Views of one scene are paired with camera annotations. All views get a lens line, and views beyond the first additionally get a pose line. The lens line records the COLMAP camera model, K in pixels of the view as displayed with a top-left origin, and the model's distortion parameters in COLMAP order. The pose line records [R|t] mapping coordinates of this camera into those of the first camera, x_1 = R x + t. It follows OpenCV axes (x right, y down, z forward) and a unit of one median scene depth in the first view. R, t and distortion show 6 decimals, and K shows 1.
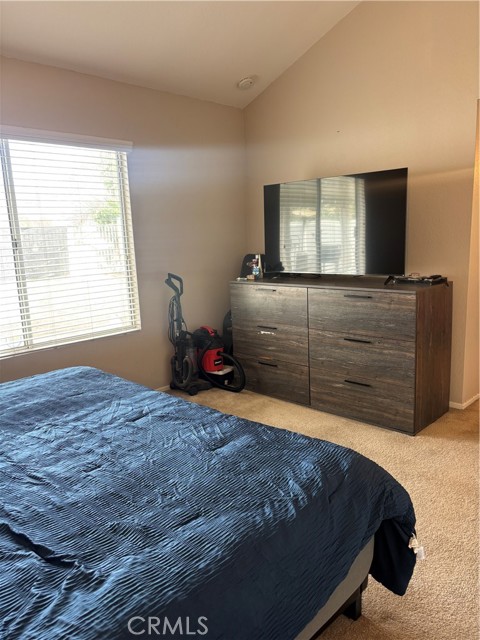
lens RADIAL K [[490.4, 0, 238.5], [0, 490.4, 319.2], [0, 0, 1]] dist [0.059445, -0.059378]
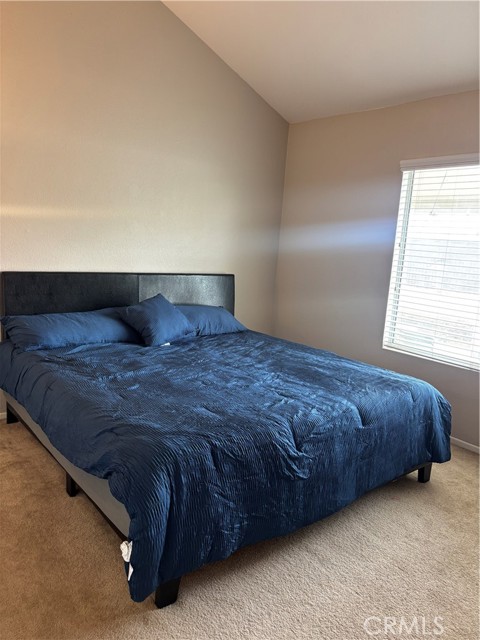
lens RADIAL K [[490.4, 0, 238.5], [0, 490.4, 319.2], [0, 0, 1]] dist [0.059445, -0.059378]
pose [[-0.134139, 0.195723, -0.971442, 0.919234], [-0.240315, 0.944614, 0.223501, -0.216424], [0.961382, 0.263433, -0.079675, 0.886569]]
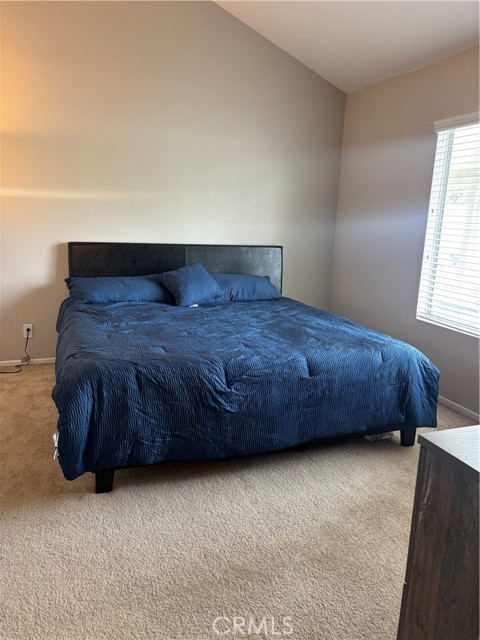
lens RADIAL K [[490.4, 0, 238.5], [0, 490.4, 319.2], [0, 0, 1]] dist [0.059445, -0.059378]
pose [[-0.443656, 0.209571, -0.871349, 0.931045], [-0.182954, 0.930619, 0.316979, -0.282529], [0.877324, 0.300047, -0.374533, 1.390902]]
